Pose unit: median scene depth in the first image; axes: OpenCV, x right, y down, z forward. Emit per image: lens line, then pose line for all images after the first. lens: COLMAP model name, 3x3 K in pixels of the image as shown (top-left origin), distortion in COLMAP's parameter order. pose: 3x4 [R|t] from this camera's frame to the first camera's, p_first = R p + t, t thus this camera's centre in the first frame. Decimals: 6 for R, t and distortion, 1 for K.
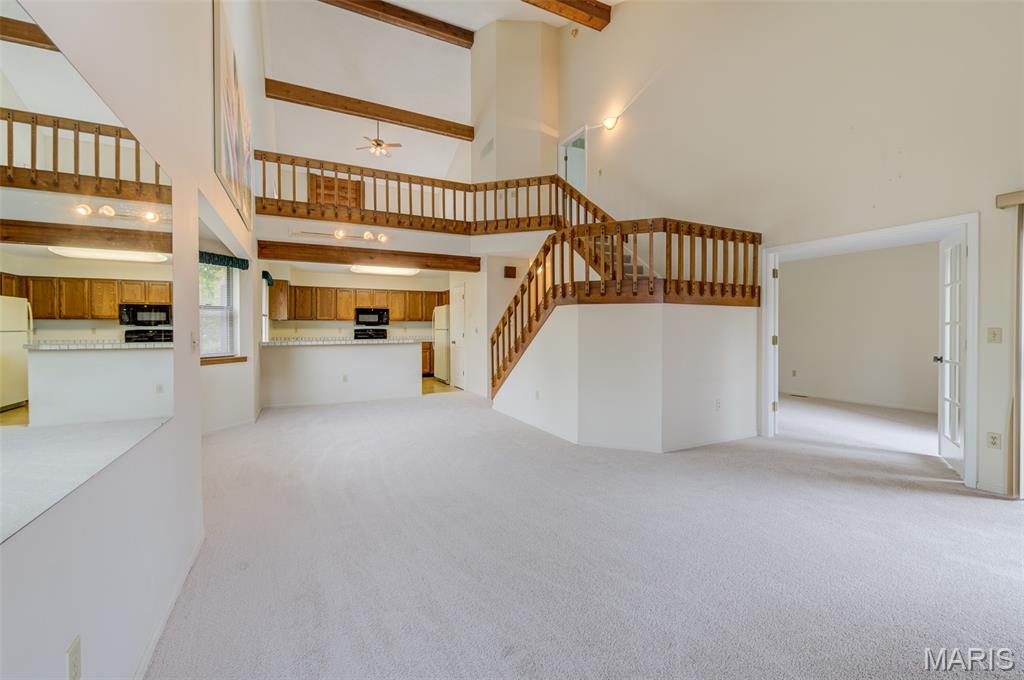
lens RADIAL K [[420.5, 0, 509.6], [0, 420.5, 332.2], [0, 0, 1]] dist [0.002889, -0.000782]
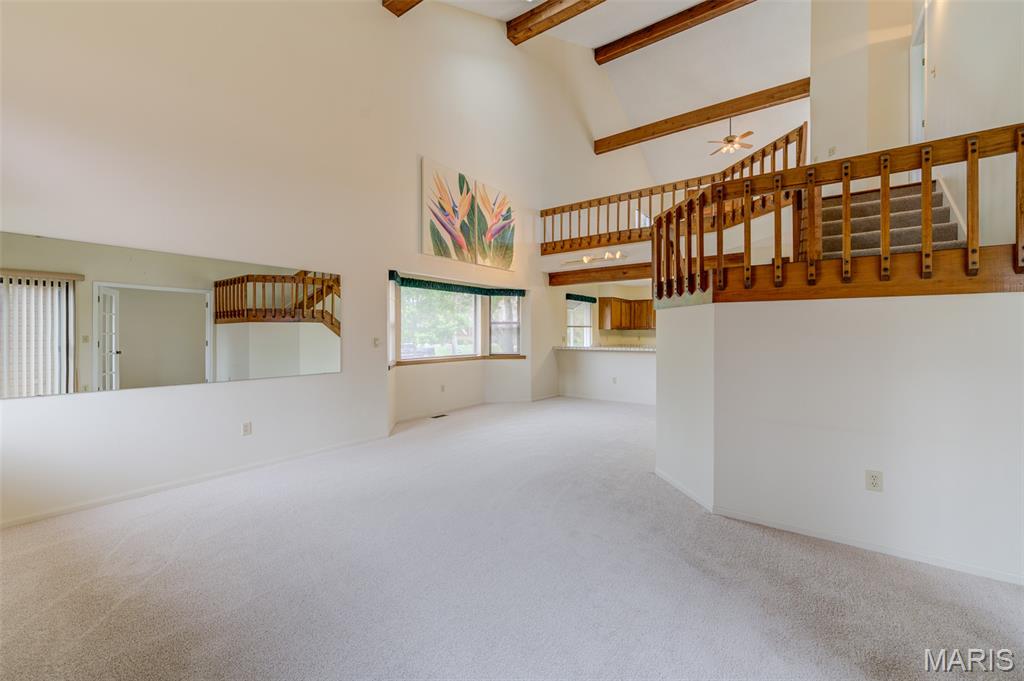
lens RADIAL K [[420.5, 0, 493.3], [0, 420.5, 339.2], [0, 0, 1]] dist [0.002889, -0.000782]
pose [[0.445252, 0.009452, -0.895355, 0.552928], [-0.013032, 0.999907, 0.004075, -0.002647], [0.895310, 0.009853, 0.445334, 0.211603]]
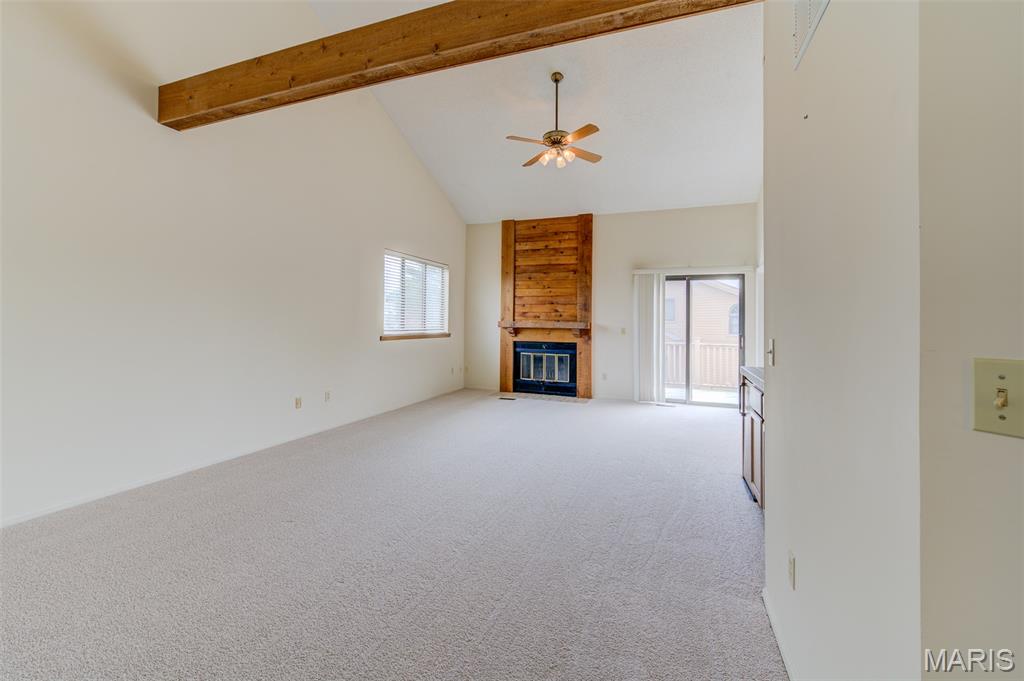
lens RADIAL K [[420.5, 0, 508.8], [0, 420.5, 332.0], [0, 0, 1]] dist [0.002889, -0.000782]
pose [[0.673387, 0.019588, -0.739031, -0.035474], [-0.016370, 0.999799, 0.011583, -0.470300], [0.739109, 0.004298, 0.673572, 1.245547]]
